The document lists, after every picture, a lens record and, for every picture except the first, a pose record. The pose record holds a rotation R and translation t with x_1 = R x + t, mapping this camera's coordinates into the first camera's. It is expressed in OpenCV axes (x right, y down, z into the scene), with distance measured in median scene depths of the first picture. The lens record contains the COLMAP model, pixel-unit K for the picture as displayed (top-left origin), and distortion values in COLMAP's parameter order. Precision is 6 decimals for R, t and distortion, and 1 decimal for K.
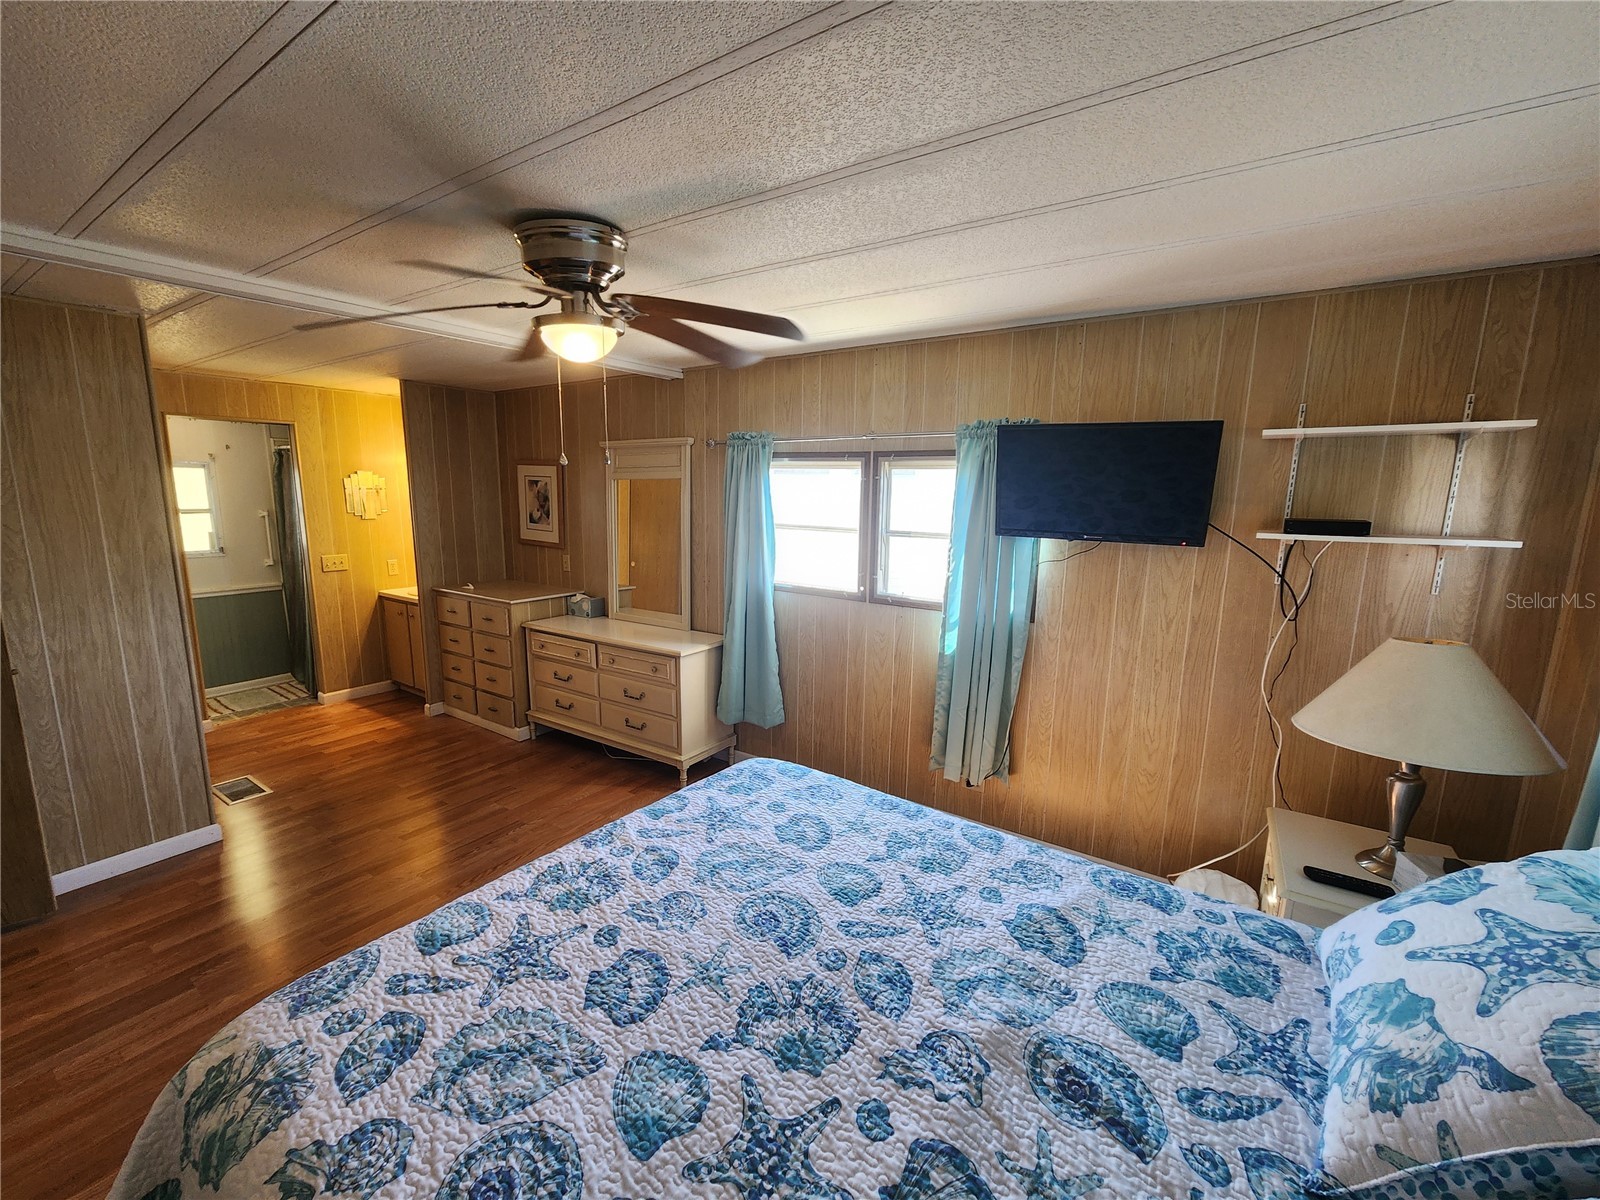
lens RADIAL K [[658.6, 0, 800.0], [0, 658.6, 601.6], [0, 0, 1]] dist [-0.004944, 0.001002]
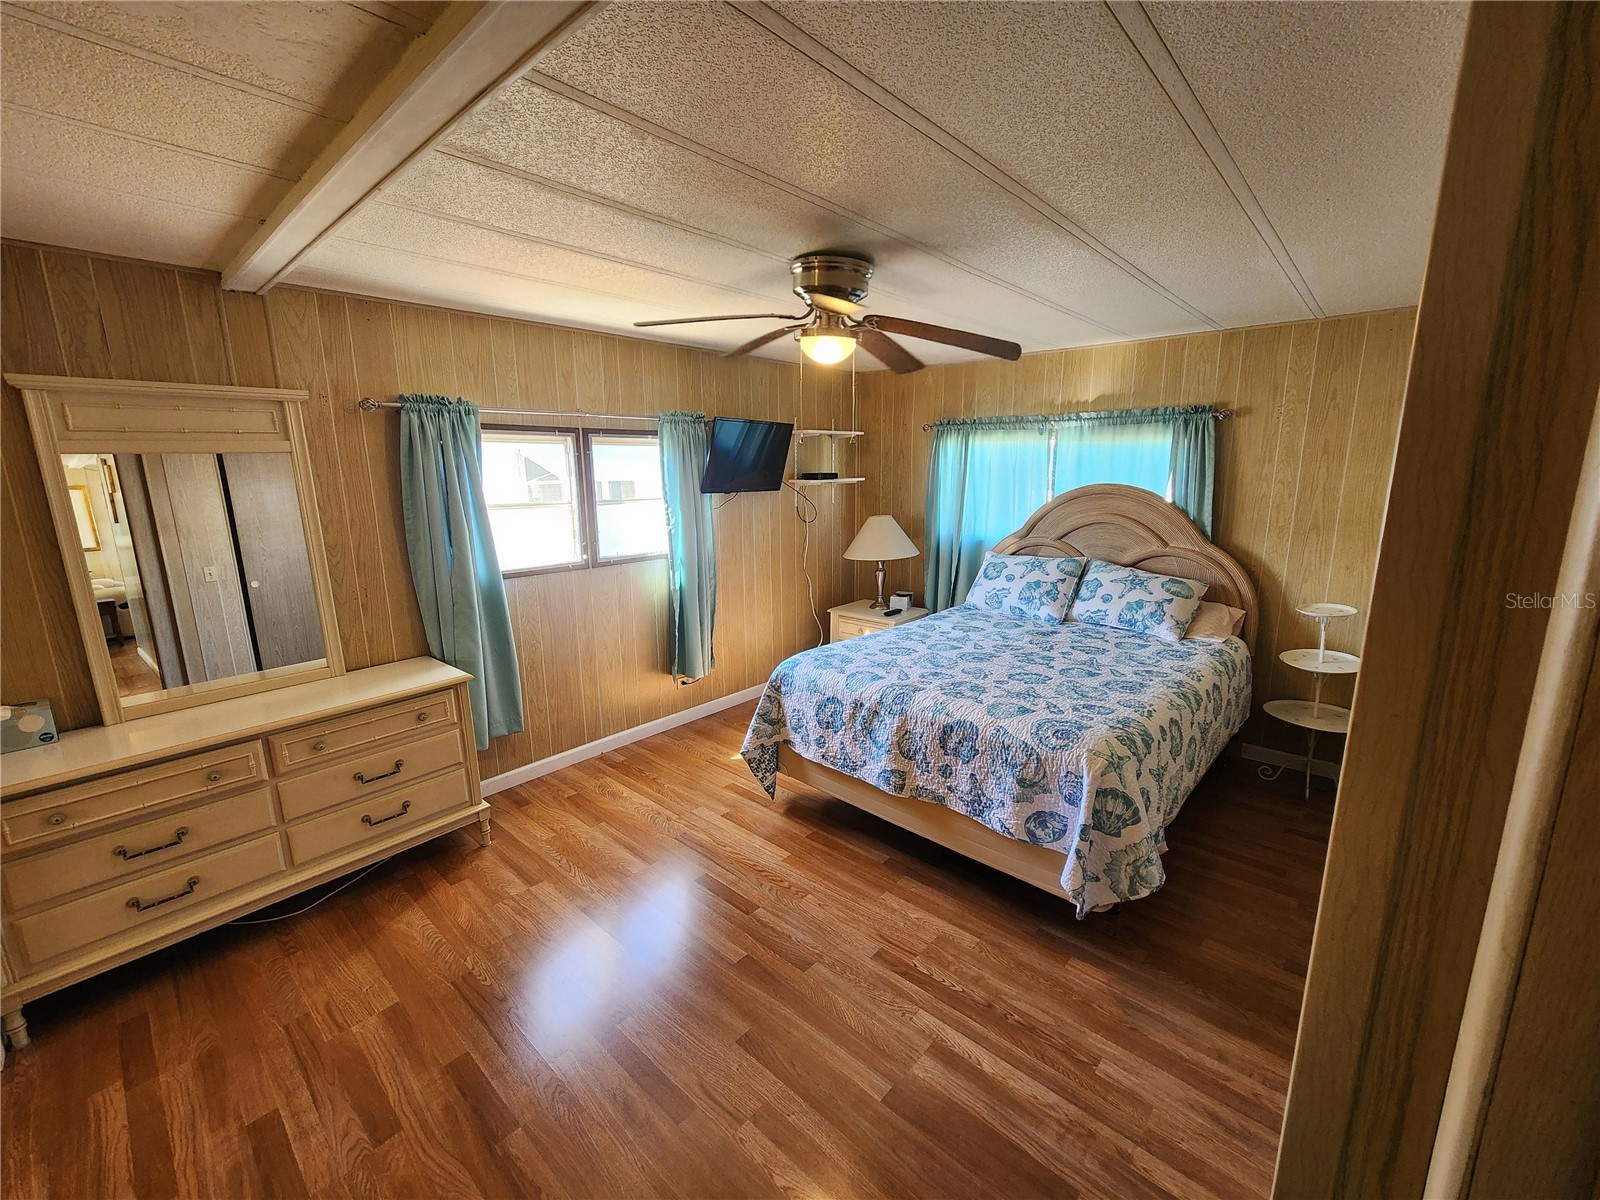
lens RADIAL K [[658.6, 0, 806.6], [0, 658.6, 596.5], [0, 0, 1]] dist [-0.004944, 0.001002]
pose [[0.129004, -0.210676, 0.969006, -1.032759], [0.177559, 0.966287, 0.186447, -0.104987], [-0.975618, 0.148004, 0.162062, 0.550480]]
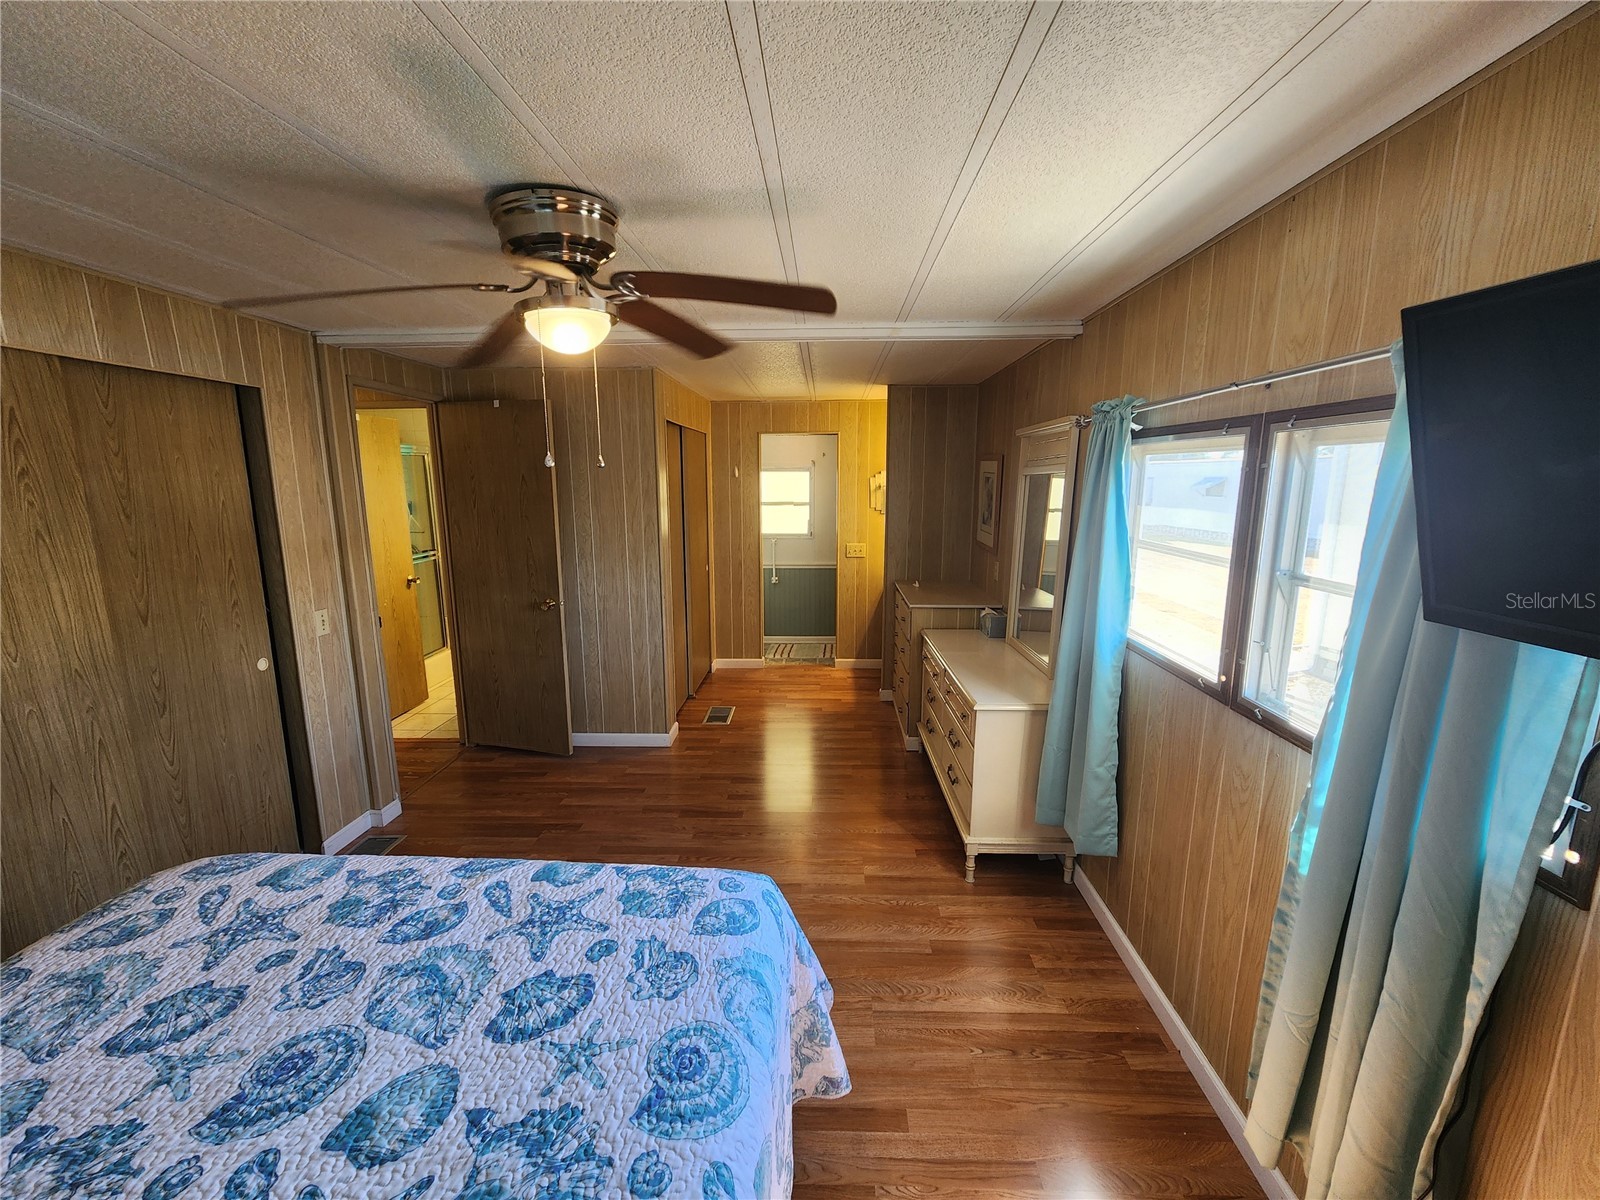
lens RADIAL K [[658.6, 0, 807.3], [0, 658.6, 597.3], [0, 0, 1]] dist [-0.004944, 0.001002]
pose [[0.537919, 0.135492, -0.832036, 0.389027], [-0.132971, 0.988280, 0.074969, -0.088756], [0.832443, 0.070310, 0.549632, 0.489493]]
